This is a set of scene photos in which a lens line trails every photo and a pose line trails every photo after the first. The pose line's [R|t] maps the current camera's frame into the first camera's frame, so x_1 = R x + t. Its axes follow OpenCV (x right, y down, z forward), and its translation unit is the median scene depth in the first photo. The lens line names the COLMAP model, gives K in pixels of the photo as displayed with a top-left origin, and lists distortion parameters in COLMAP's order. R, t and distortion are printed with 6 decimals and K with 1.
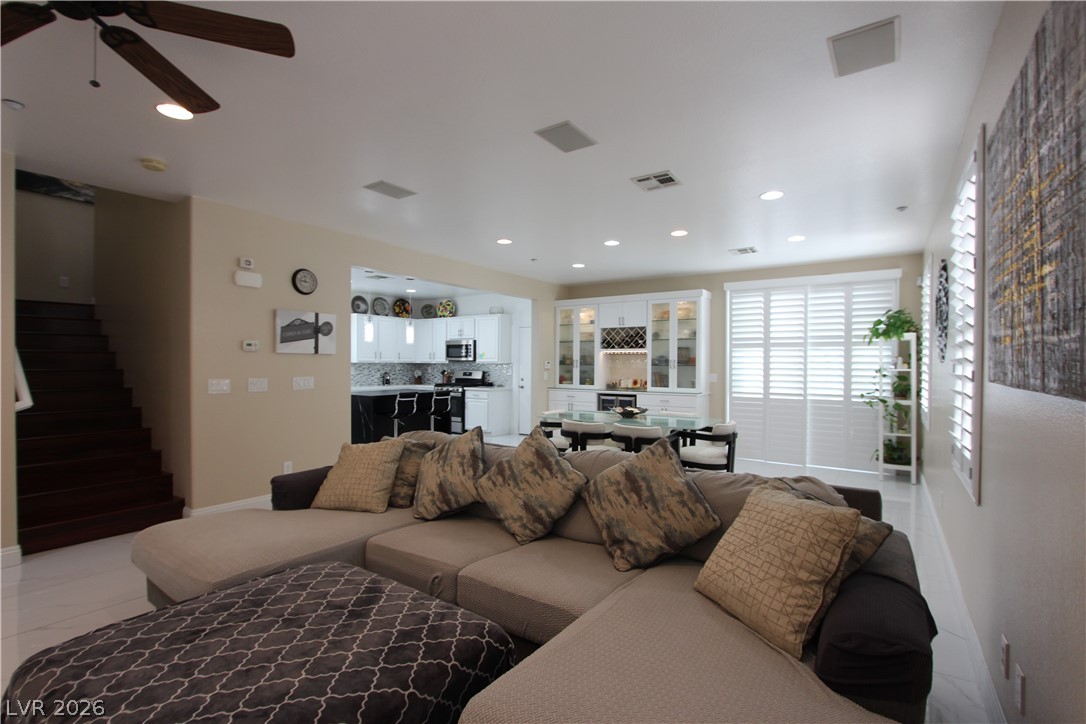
lens RADIAL K [[501.9, 0, 542.7], [0, 501.9, 365.0], [0, 0, 1]] dist [-0.012229, -0.000844]
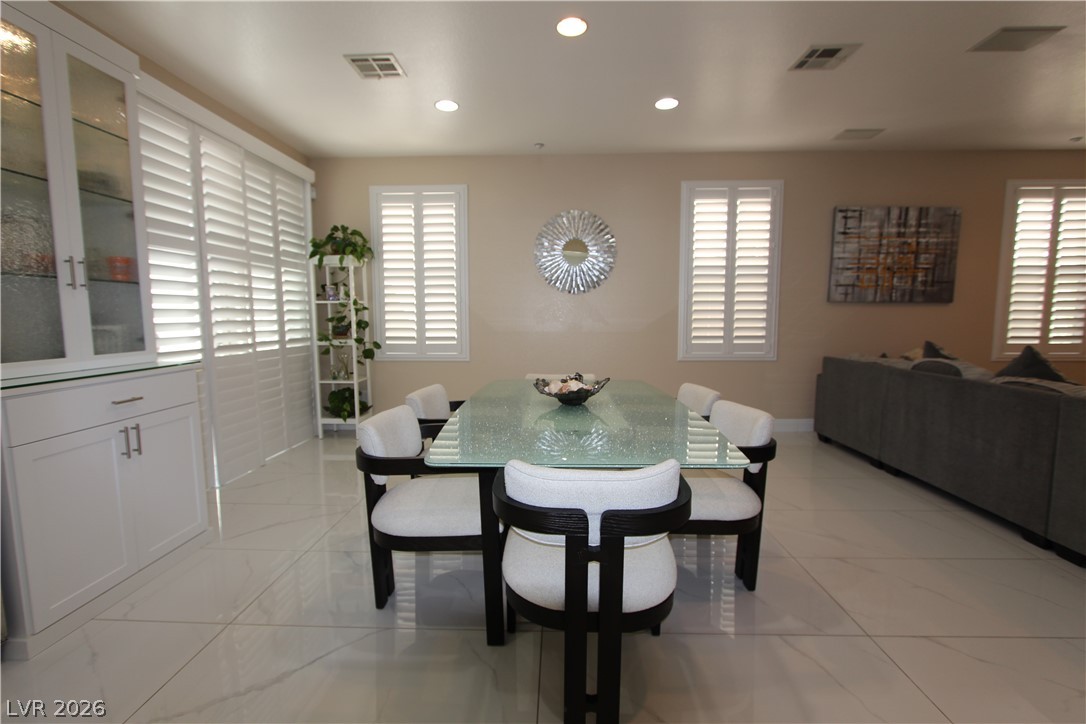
lens RADIAL K [[501.9, 0, 542.2], [0, 501.9, 370.3], [0, 0, 1]] dist [-0.012229, -0.000844]
pose [[-0.535917, -0.095394, 0.838864, -0.115341], [0.004201, 0.993283, 0.115637, 0.019867], [-0.844260, 0.065496, -0.531917, 0.868648]]
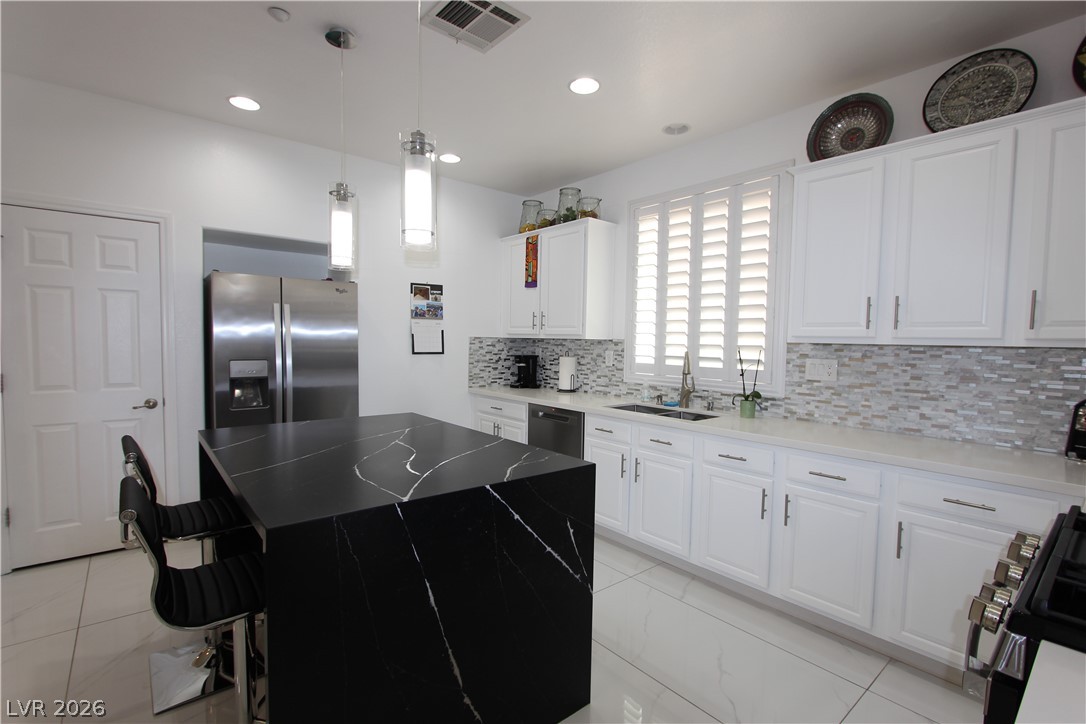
lens RADIAL K [[501.9, 0, 540.9], [0, 501.9, 367.7], [0, 0, 1]] dist [-0.012229, -0.000844]
pose [[-0.270905, 0.038386, -0.961840, -0.070296], [-0.026611, 0.998524, 0.047345, -0.000043], [0.962238, 0.038422, -0.269484, 1.132184]]
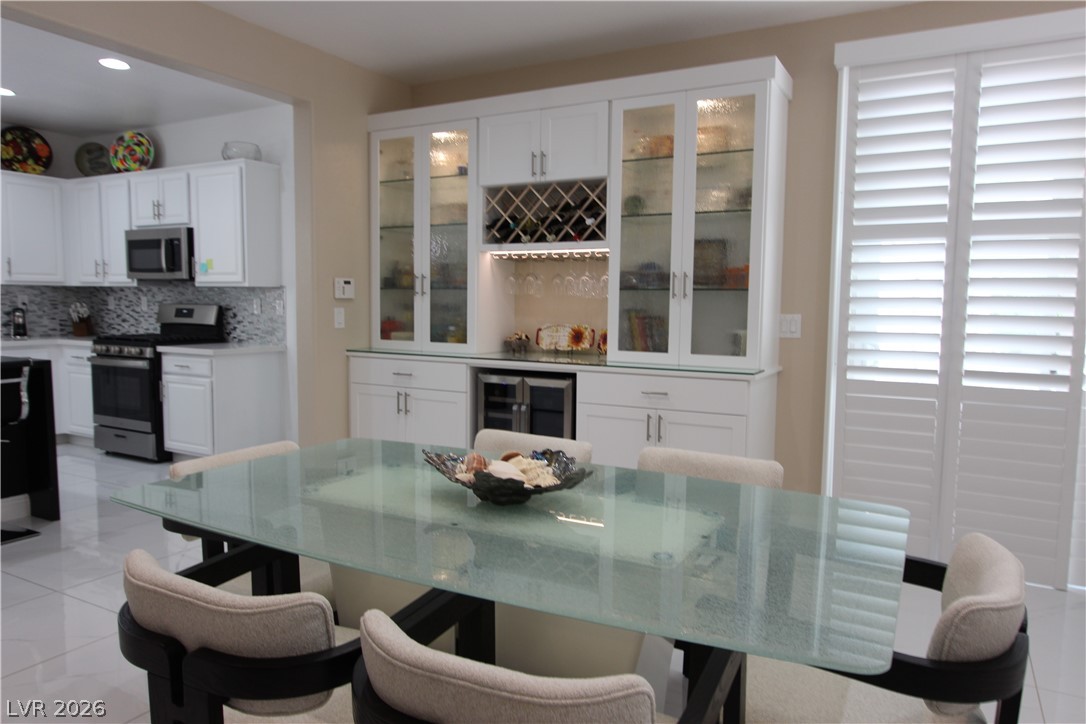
lens RADIAL K [[739.4, 0, 546.0], [0, 739.4, 366.3], [0, 0, 1]] dist [-0.000078, 0.001862]
pose [[0.994973, -0.002379, 0.100113, 0.108606], [-0.006270, 0.996276, 0.085993, 0.009809], [-0.099944, -0.086188, 0.991253, 0.467122]]
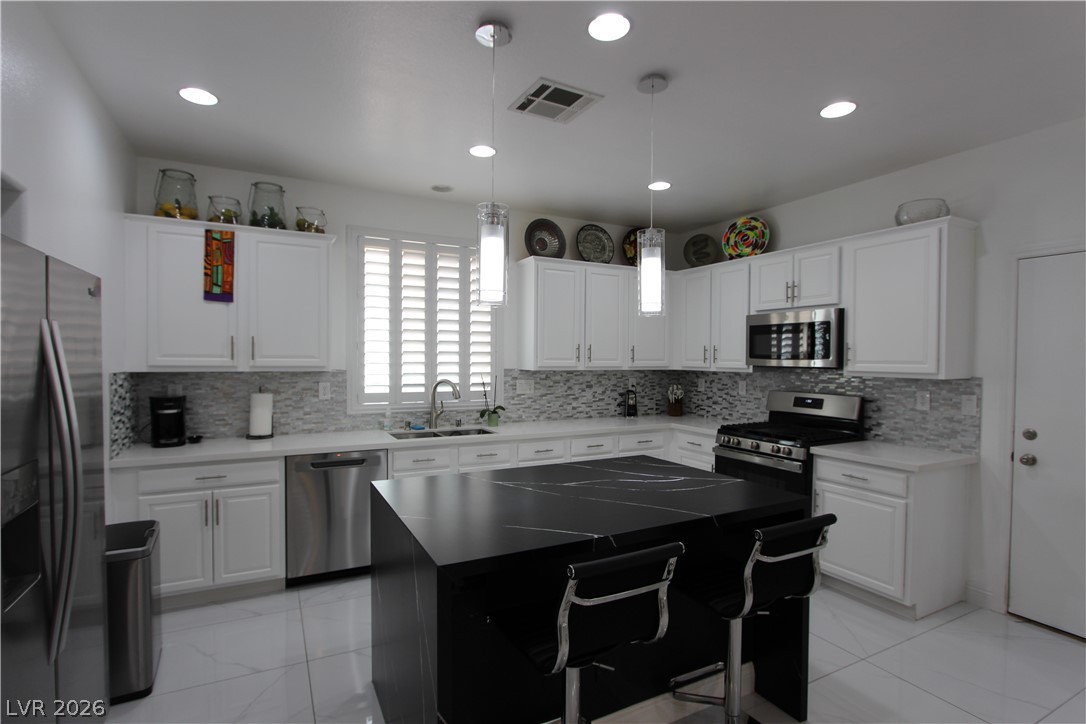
lens RADIAL K [[532.0, 0, 543.3], [0, 532.0, 369.0], [0, 0, 1]] dist [-0.015434, 0.002349]
pose [[0.885074, 0.011336, -0.465312, -0.180795], [-0.004263, 0.999859, 0.016249, -0.016183], [0.465430, -0.012398, 0.884998, 0.717171]]
